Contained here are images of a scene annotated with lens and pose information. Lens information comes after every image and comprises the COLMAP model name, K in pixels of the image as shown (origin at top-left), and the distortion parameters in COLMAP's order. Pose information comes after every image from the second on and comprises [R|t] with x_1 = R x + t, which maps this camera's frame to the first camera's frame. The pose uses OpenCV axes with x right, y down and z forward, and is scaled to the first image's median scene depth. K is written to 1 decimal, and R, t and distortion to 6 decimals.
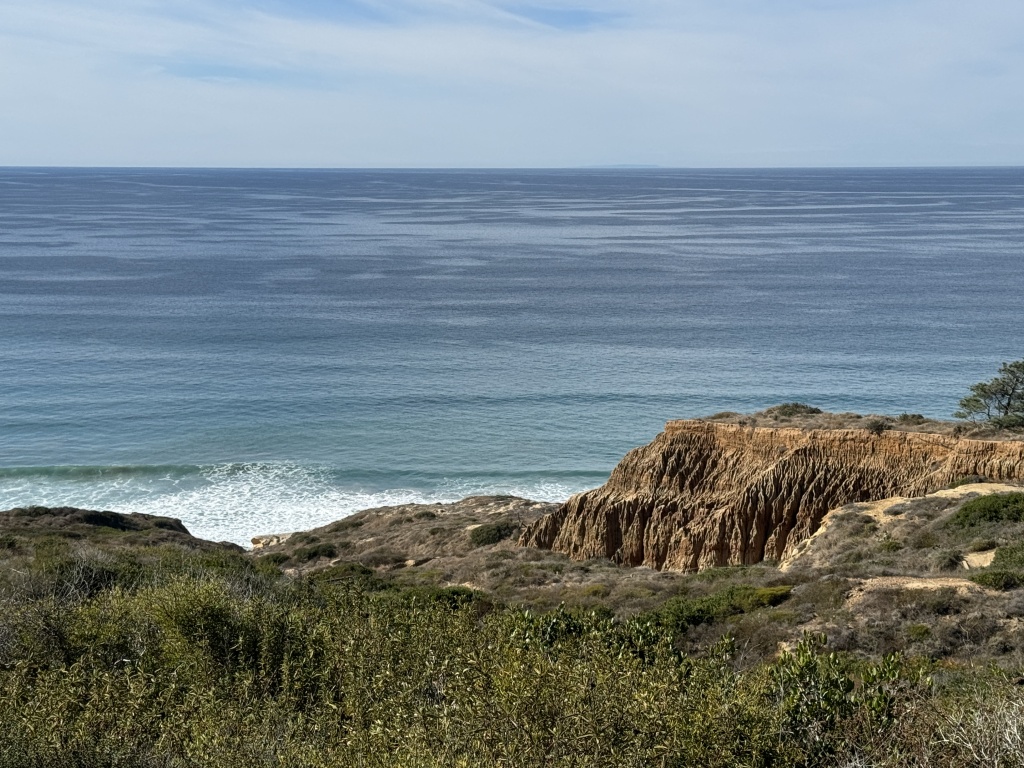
lens RADIAL K [[1745.8, 0, 511.8], [0, 1745.8, 383.1], [0, 0, 1]] dist [0.135567, 0.000000]
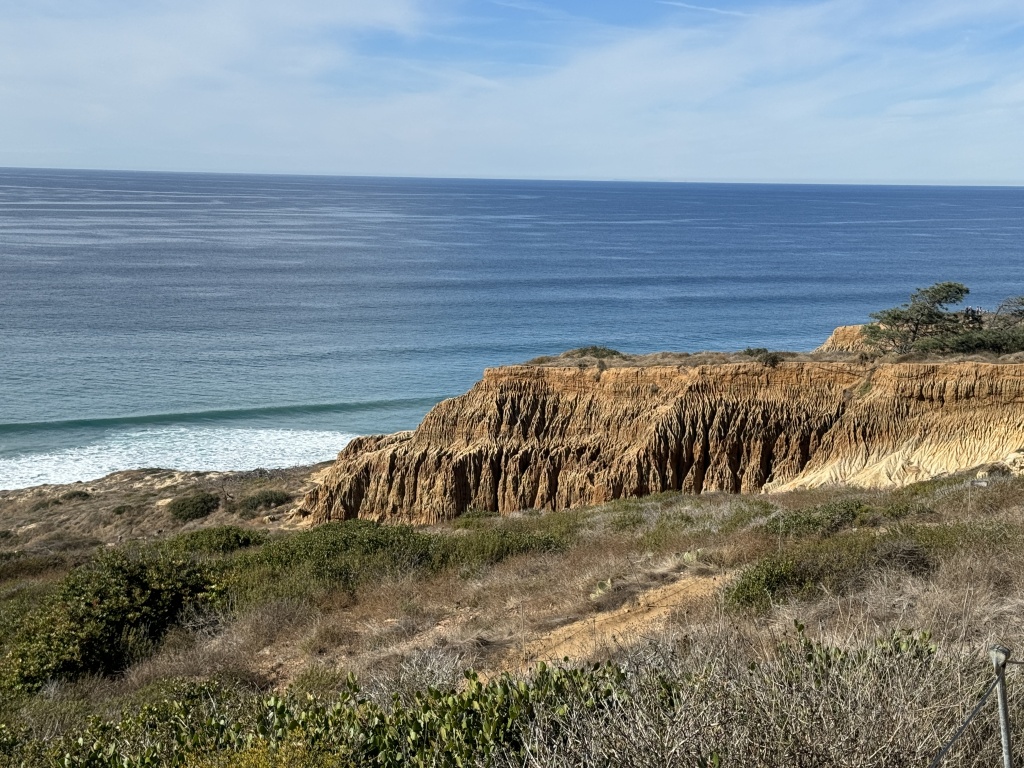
lens RADIAL K [[1572.0, 0, 512.1], [0, 1572.0, 385.1], [0, 0, 1]] dist [0.100316, 0.000000]
pose [[0.898651, -0.039342, 0.436897, -0.283448], [0.034965, 0.999225, 0.018061, 0.016480], [-0.437270, -0.000954, 0.899330, 0.231474]]
